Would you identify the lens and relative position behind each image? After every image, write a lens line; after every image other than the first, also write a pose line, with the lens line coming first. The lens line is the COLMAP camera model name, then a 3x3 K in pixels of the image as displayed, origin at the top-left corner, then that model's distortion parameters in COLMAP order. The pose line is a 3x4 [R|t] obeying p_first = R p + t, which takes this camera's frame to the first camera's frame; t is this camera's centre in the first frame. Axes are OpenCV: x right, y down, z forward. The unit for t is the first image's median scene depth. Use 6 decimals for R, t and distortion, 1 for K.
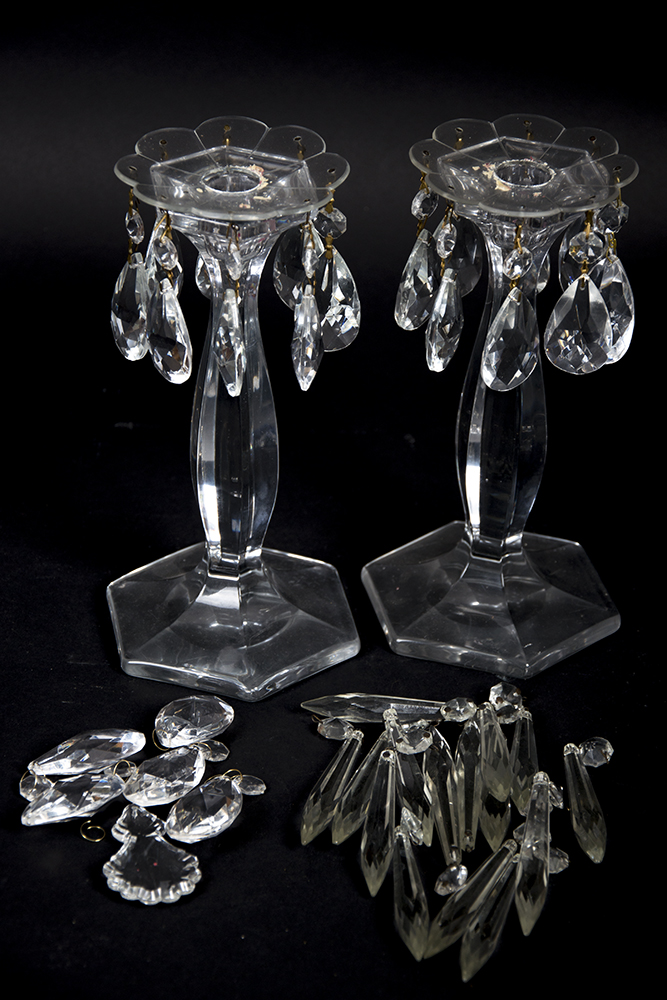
lens RADIAL K [[2876.8, 0, 331.2], [0, 2876.8, 503.8], [0, 0, 1]] dist [0.442318, 0.000000]
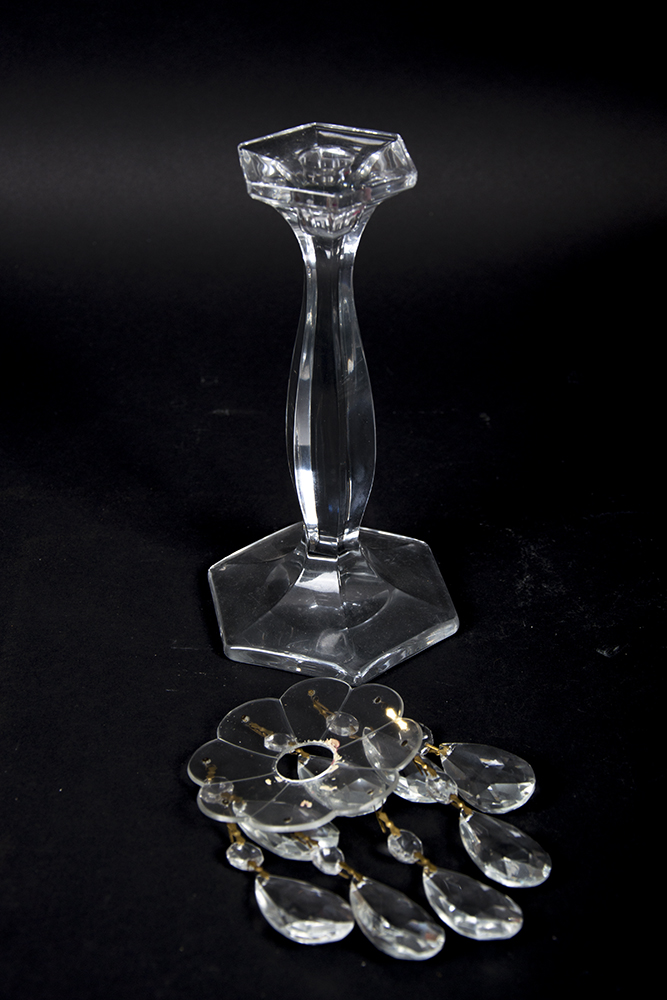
lens RADIAL K [[1714.1, 0, 333.6], [0, 1714.1, 501.2], [0, 0, 1]] dist [-0.167957, 0.000000]
pose [[0.999553, -0.026692, -0.013491, -0.024847], [0.027040, 0.999289, 0.026291, -0.010773], [0.012780, -0.026644, 0.999563, 0.402962]]
